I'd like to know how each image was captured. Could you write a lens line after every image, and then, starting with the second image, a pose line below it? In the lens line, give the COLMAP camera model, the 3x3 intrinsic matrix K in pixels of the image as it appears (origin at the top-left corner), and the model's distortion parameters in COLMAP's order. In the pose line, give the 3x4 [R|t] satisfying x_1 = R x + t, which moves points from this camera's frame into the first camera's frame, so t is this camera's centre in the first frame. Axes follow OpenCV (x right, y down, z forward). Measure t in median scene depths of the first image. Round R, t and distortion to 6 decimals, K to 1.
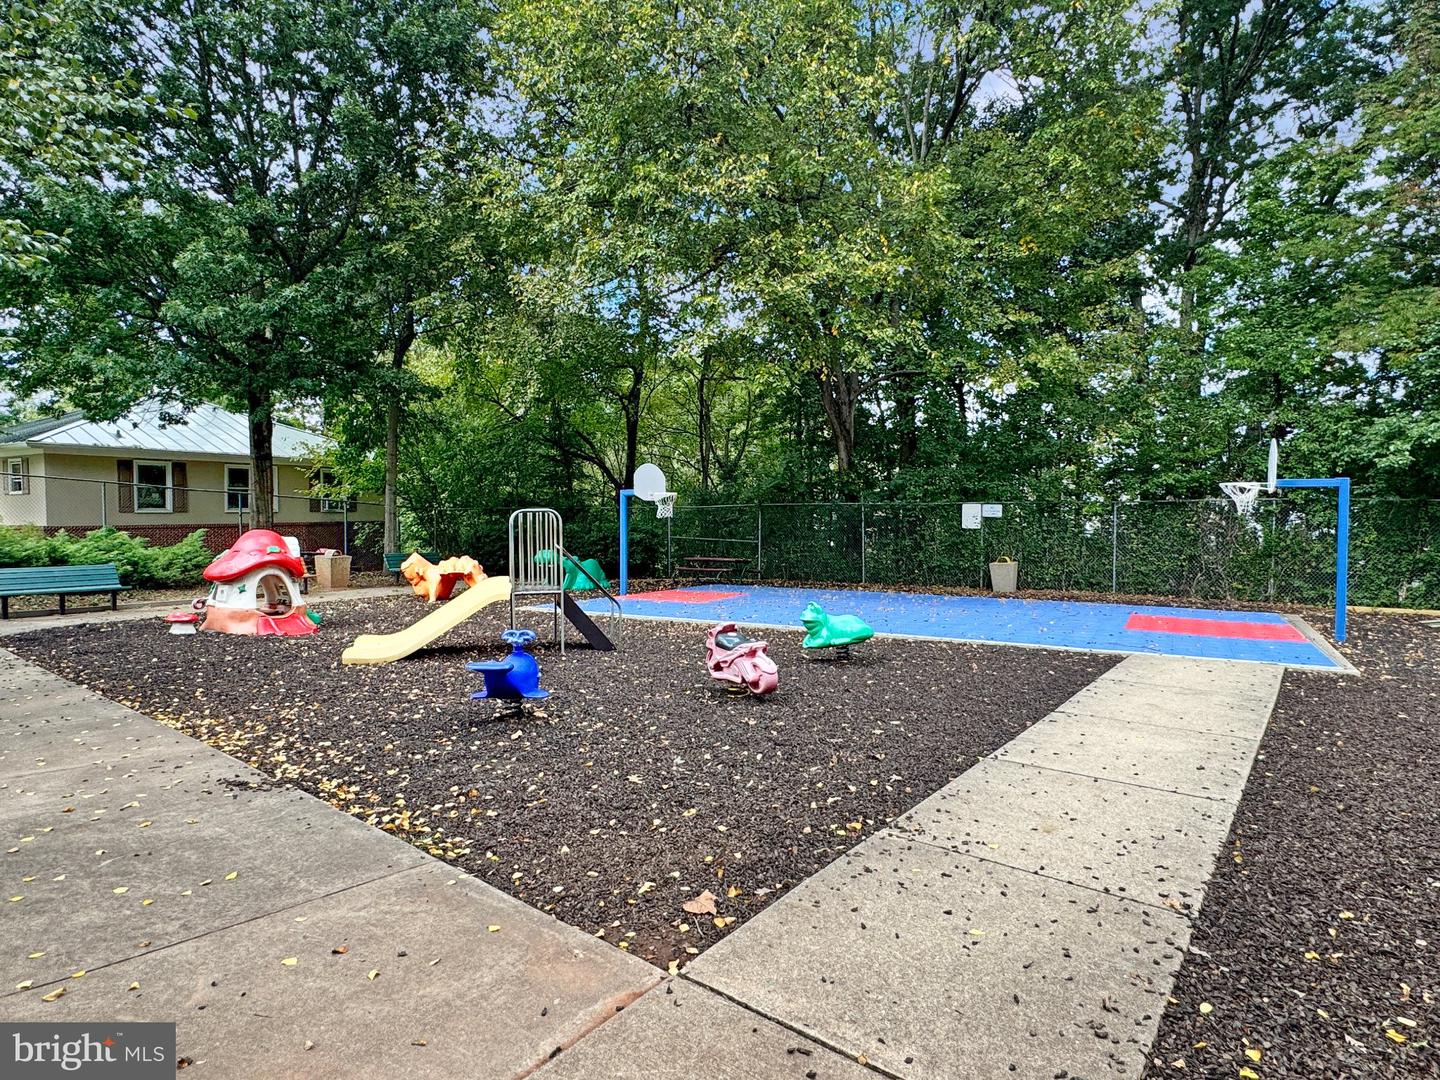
lens RADIAL K [[808.4, 0, 720.0], [0, 808.4, 540.0], [0, 0, 1]] dist [0.000813, -0.000446]
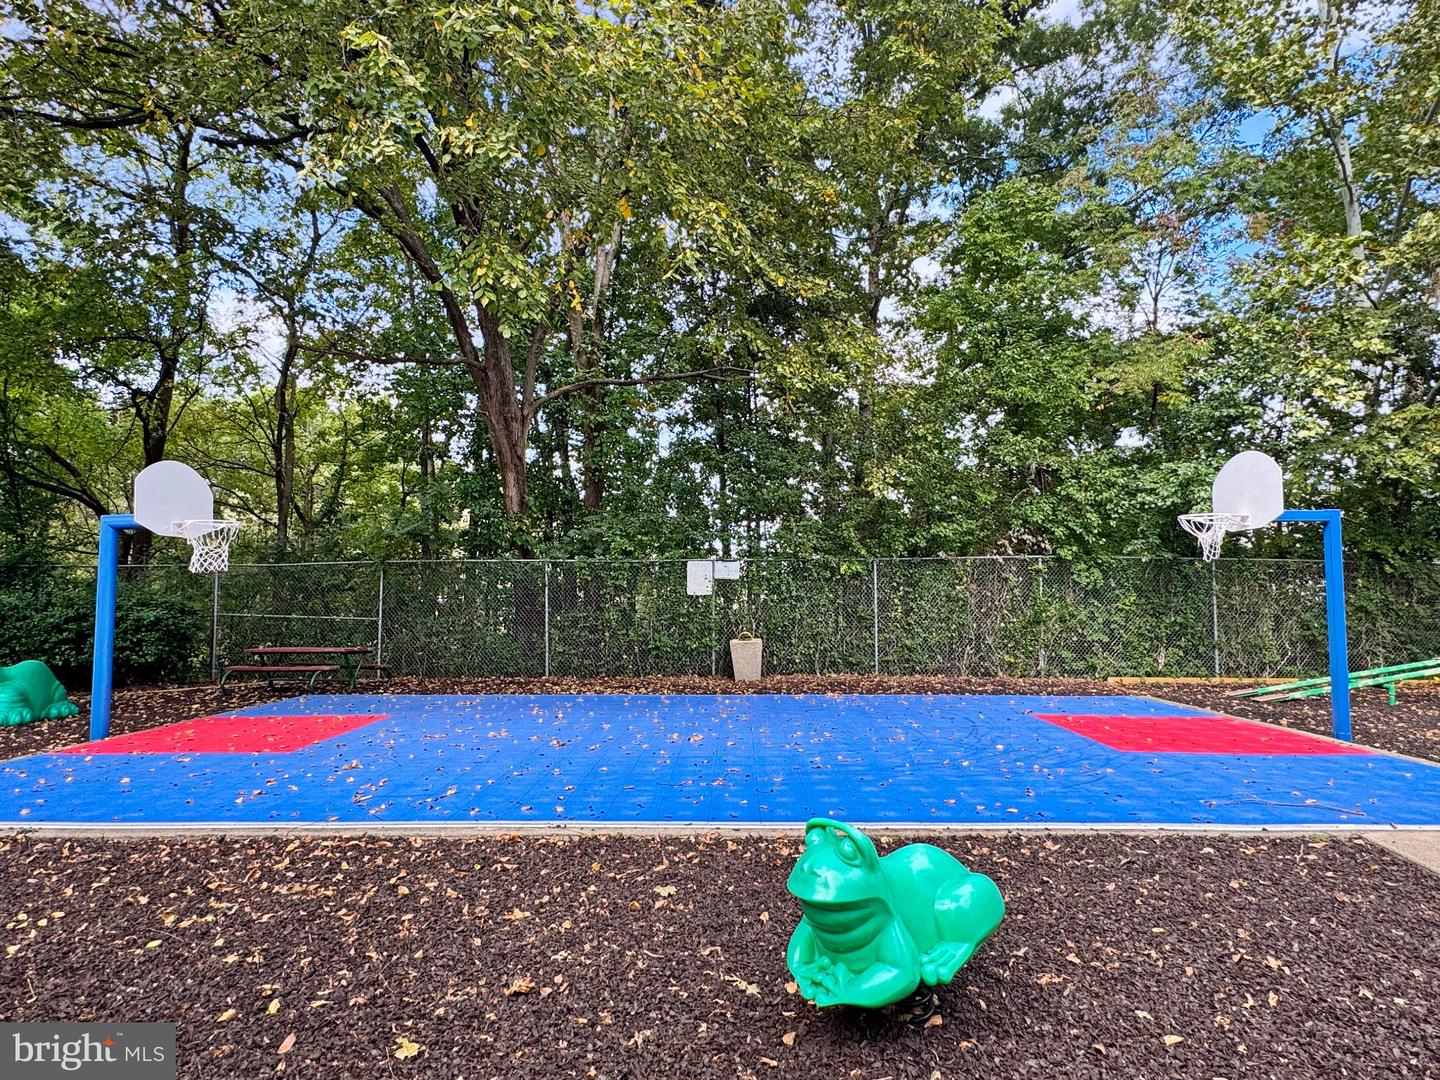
lens RADIAL K [[808.4, 0, 720.0], [0, 808.4, 540.0], [0, 0, 1]] dist [0.000813, -0.000446]
pose [[0.879356, 0.026714, 0.475415, -0.024674], [0.018417, 0.995770, -0.090017, 0.002940], [-0.475809, 0.087913, 0.875144, 0.353774]]
